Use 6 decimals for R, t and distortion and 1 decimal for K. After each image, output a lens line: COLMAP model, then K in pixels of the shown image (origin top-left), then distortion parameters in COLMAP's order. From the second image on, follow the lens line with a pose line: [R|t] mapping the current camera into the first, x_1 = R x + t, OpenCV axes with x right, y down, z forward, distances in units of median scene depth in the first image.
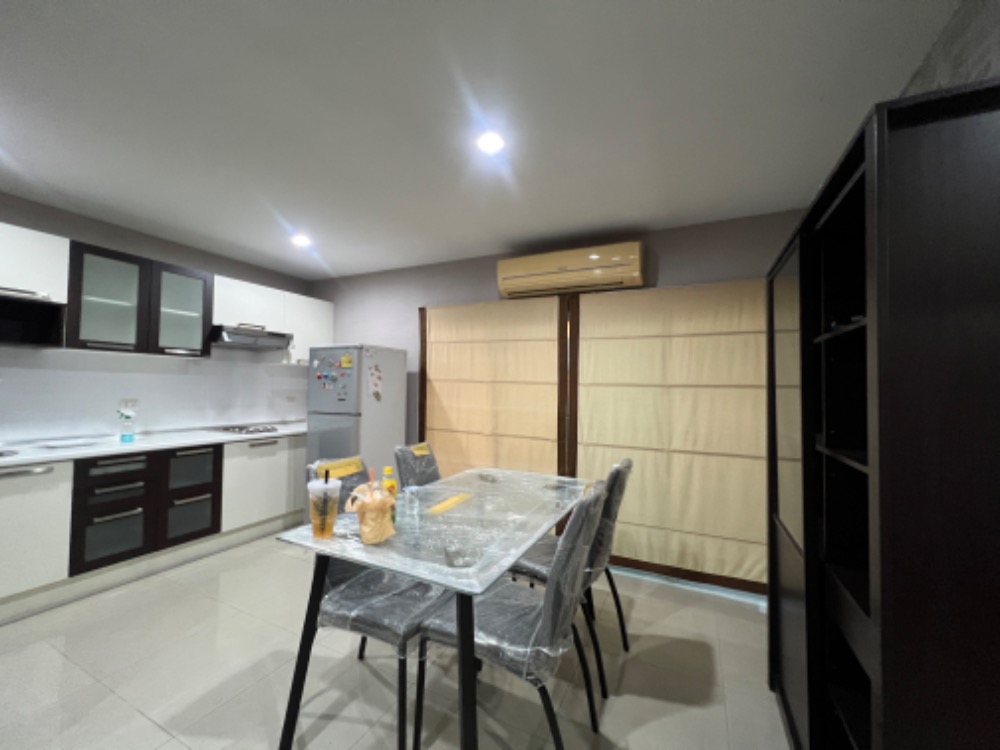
lens RADIAL K [[399.7, 0, 501.0], [0, 399.7, 374.8], [0, 0, 1]] dist [-0.000907, 0.000552]
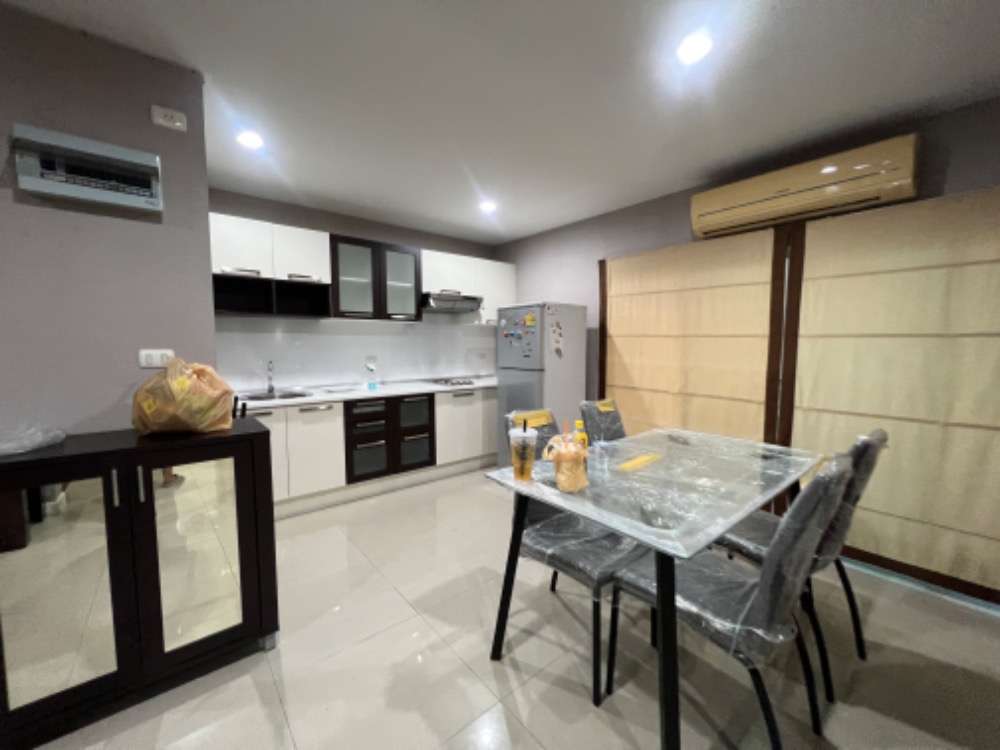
lens RADIAL K [[399.7, 0, 501.2], [0, 399.7, 375.2], [0, 0, 1]] dist [-0.000907, 0.000552]
pose [[0.911762, 0.016468, -0.410389, -0.024333], [0.027666, 0.994464, 0.101373, 0.003085], [0.409787, -0.103782, 0.906258, 0.003684]]
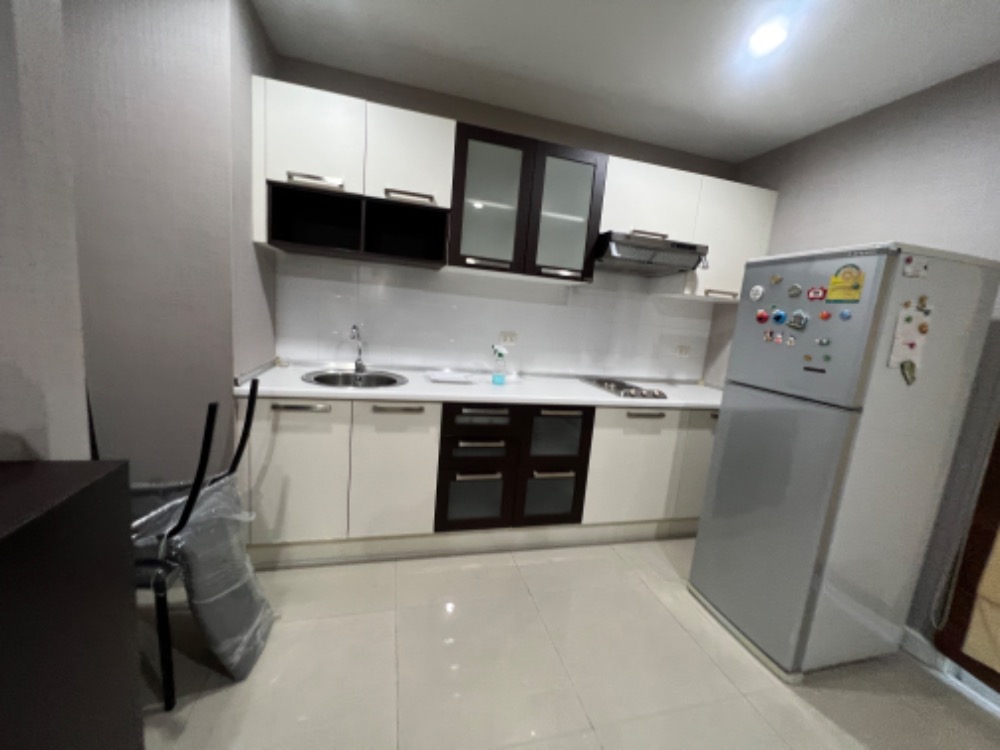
lens RADIAL K [[399.7, 0, 501.6], [0, 399.7, 377.7], [0, 0, 1]] dist [-0.000907, 0.000552]
pose [[0.655535, 0.164758, -0.736973, -0.303746], [-0.054921, 0.983727, 0.171070, 0.011697], [0.753165, -0.071667, 0.653916, 0.434314]]
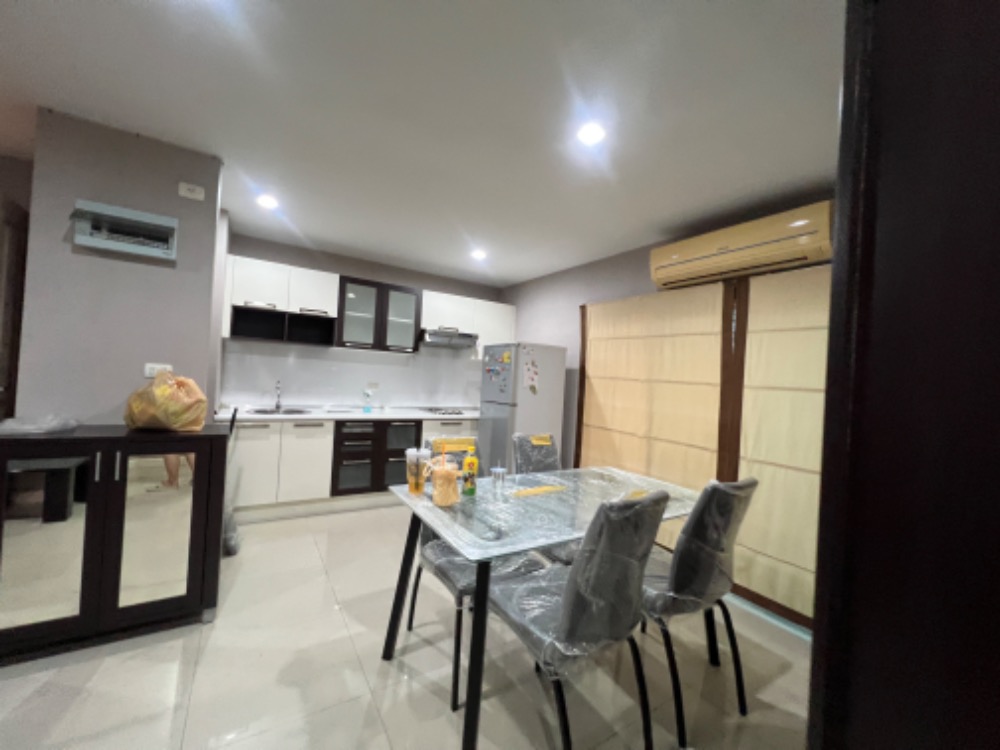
lens RADIAL K [[399.7, 0, 499.3], [0, 399.7, 375.2], [0, 0, 1]] dist [-0.000907, 0.000552]
pose [[0.849656, 0.030688, -0.526443, 0.199076], [-0.028829, 0.999515, 0.011737, 0.004484], [0.526548, 0.005205, 0.850129, 0.030489]]
